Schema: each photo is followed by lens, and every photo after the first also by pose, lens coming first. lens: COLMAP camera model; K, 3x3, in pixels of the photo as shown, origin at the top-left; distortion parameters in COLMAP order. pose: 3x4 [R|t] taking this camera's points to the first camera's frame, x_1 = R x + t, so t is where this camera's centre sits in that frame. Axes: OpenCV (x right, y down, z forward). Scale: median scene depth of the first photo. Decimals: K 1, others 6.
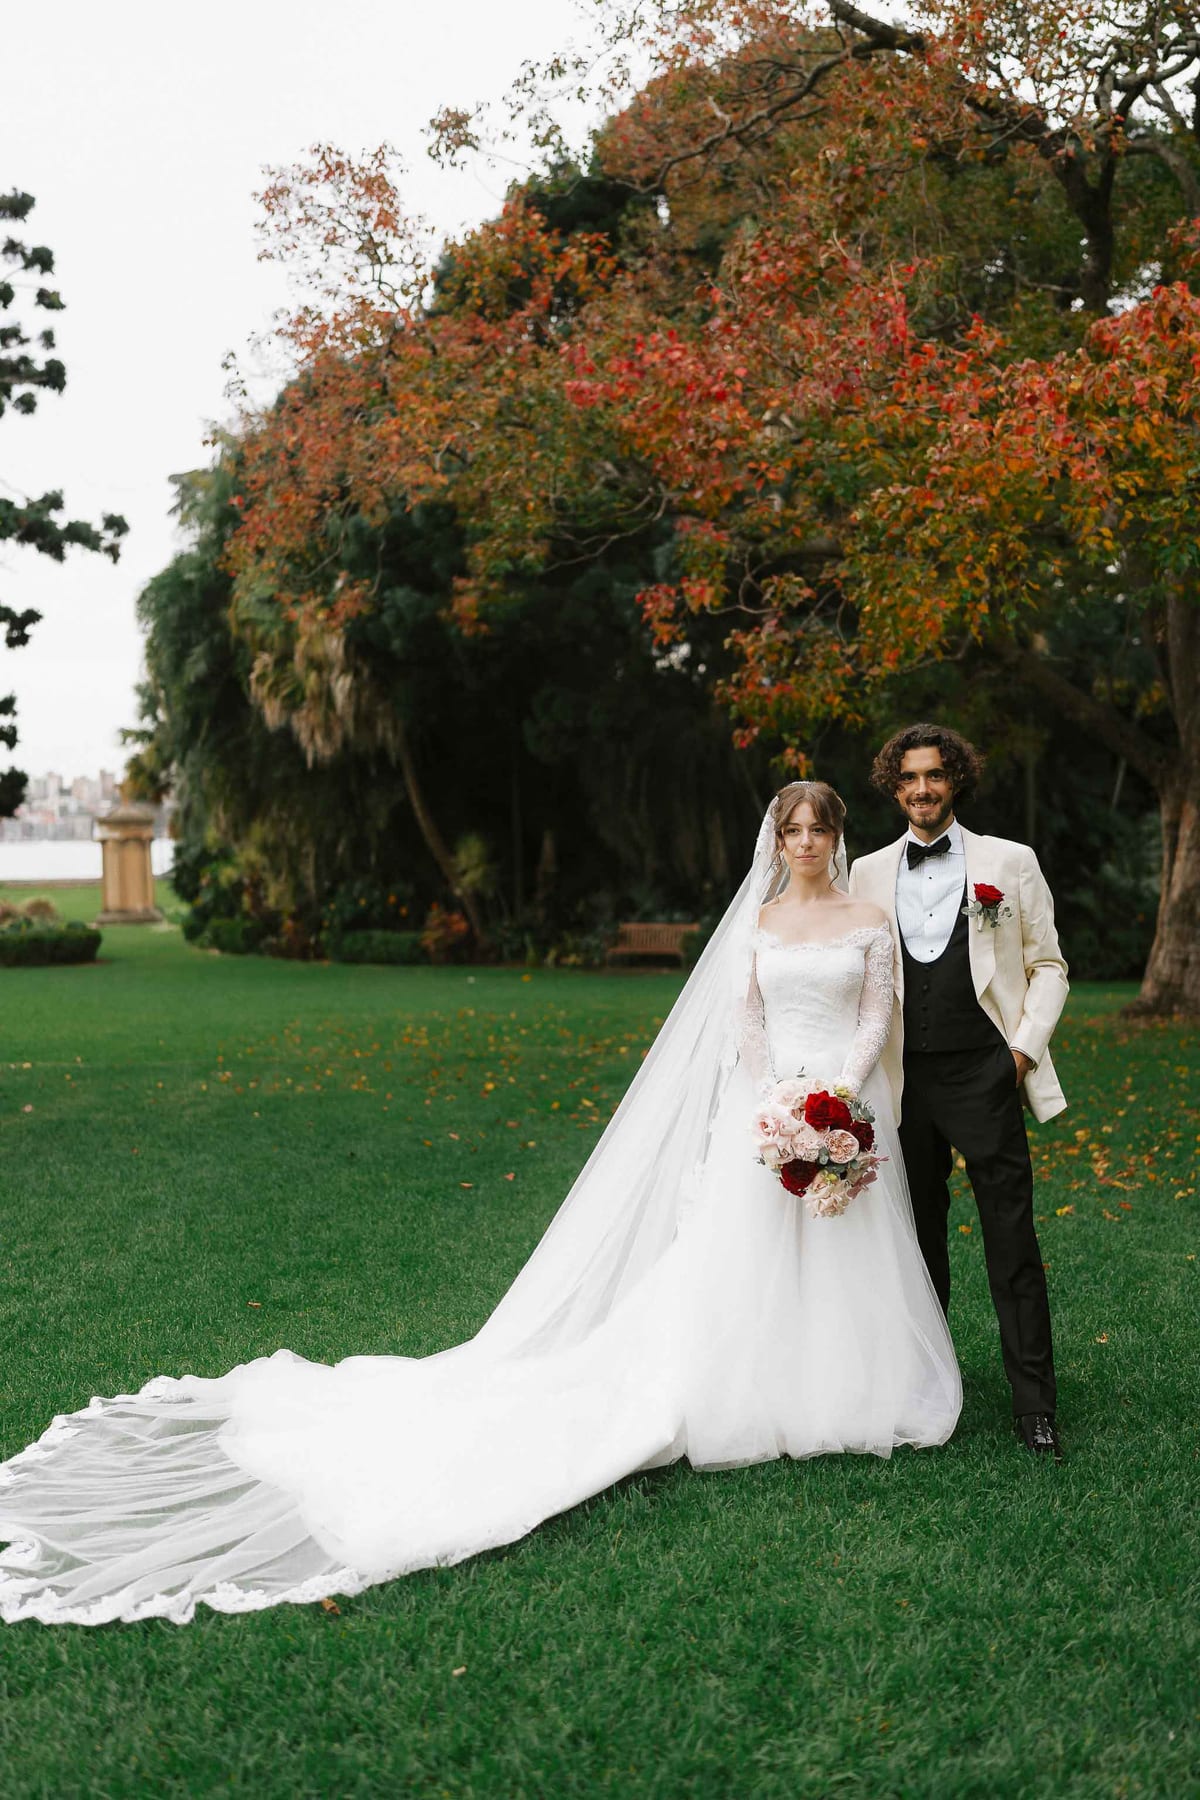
lens RADIAL K [[1433.1, 0, 592.1], [0, 1433.1, 924.8], [0, 0, 1]] dist [-0.007564, -0.001722]
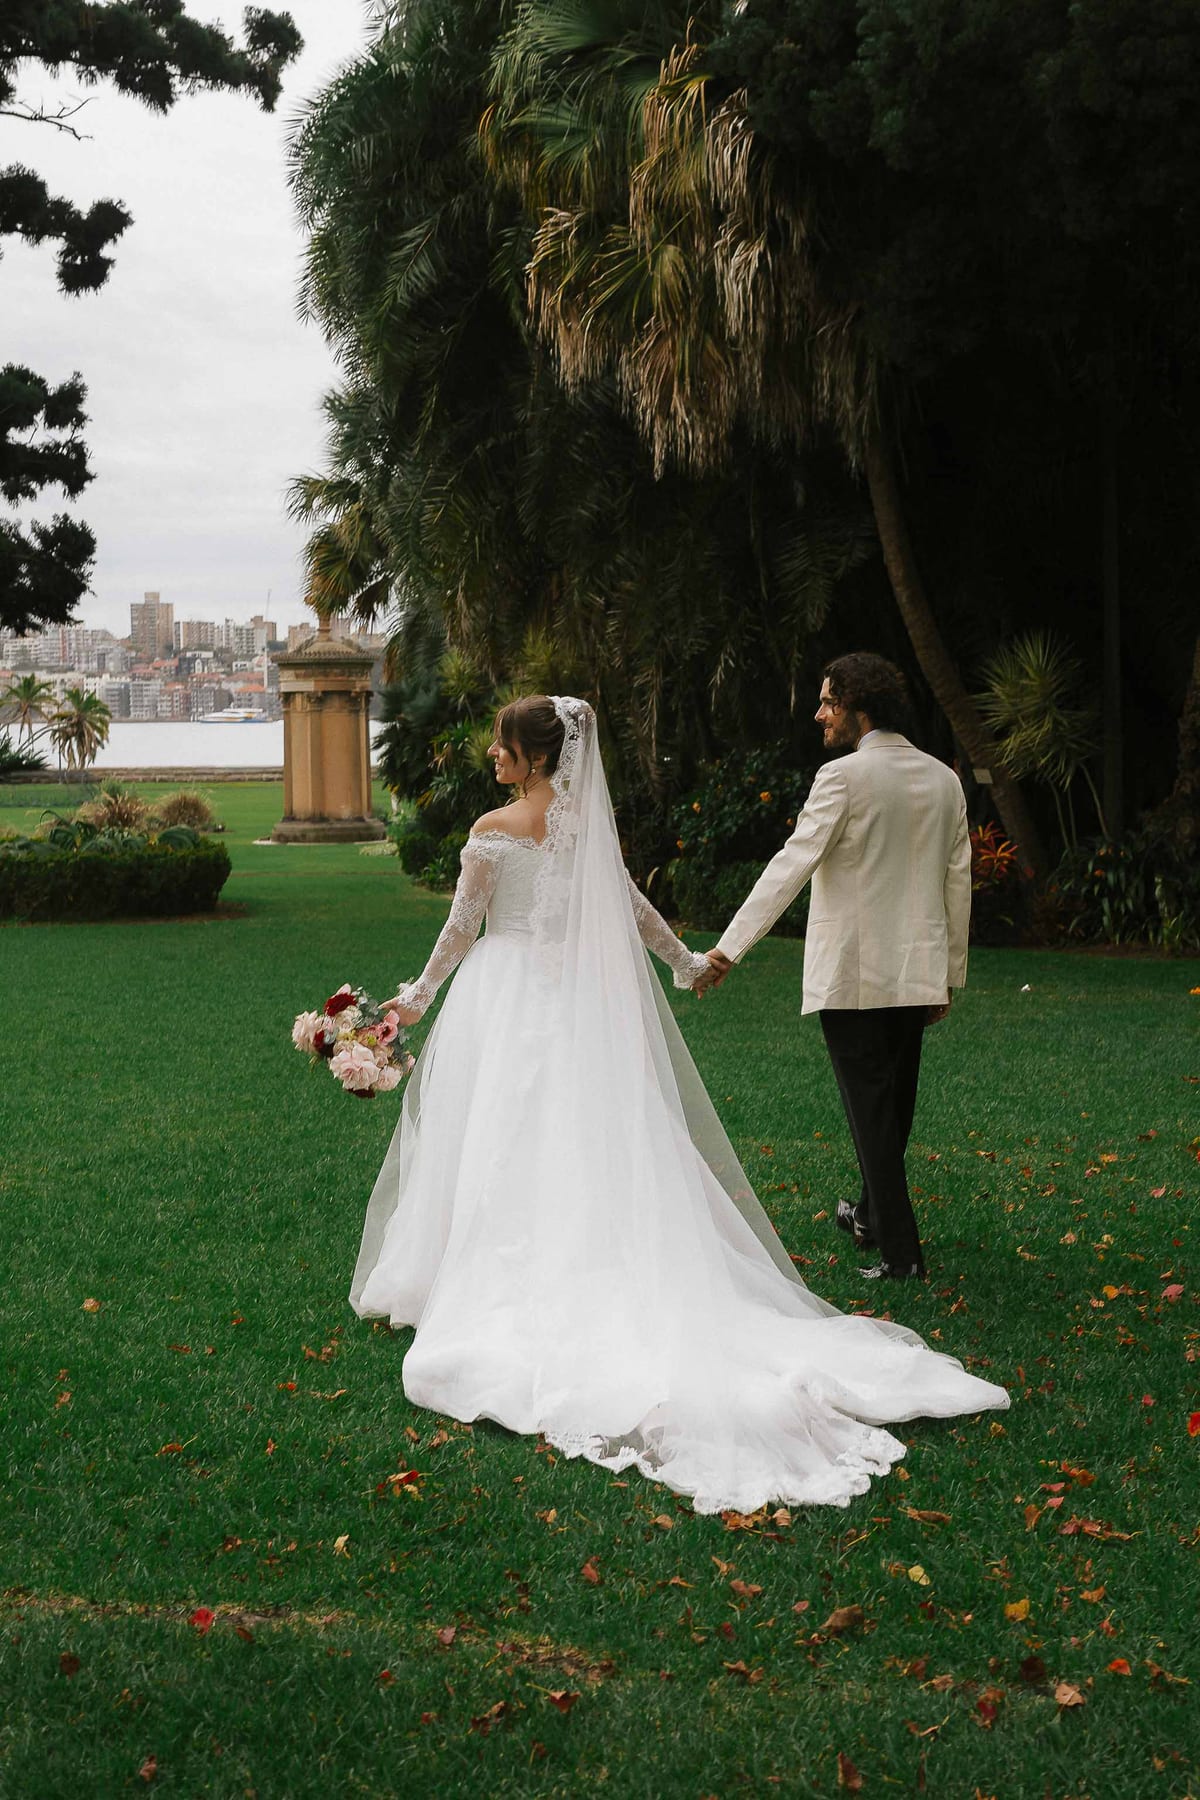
lens RADIAL K [[1433.1, 0, 592.1], [0, 1433.1, 924.8], [0, 0, 1]] dist [-0.007564, -0.001722]
pose [[0.978721, 0.027548, -0.203337, -0.121825], [-0.016960, 0.998417, 0.053633, 0.000815], [0.204493, -0.049044, 0.977639, 0.553982]]
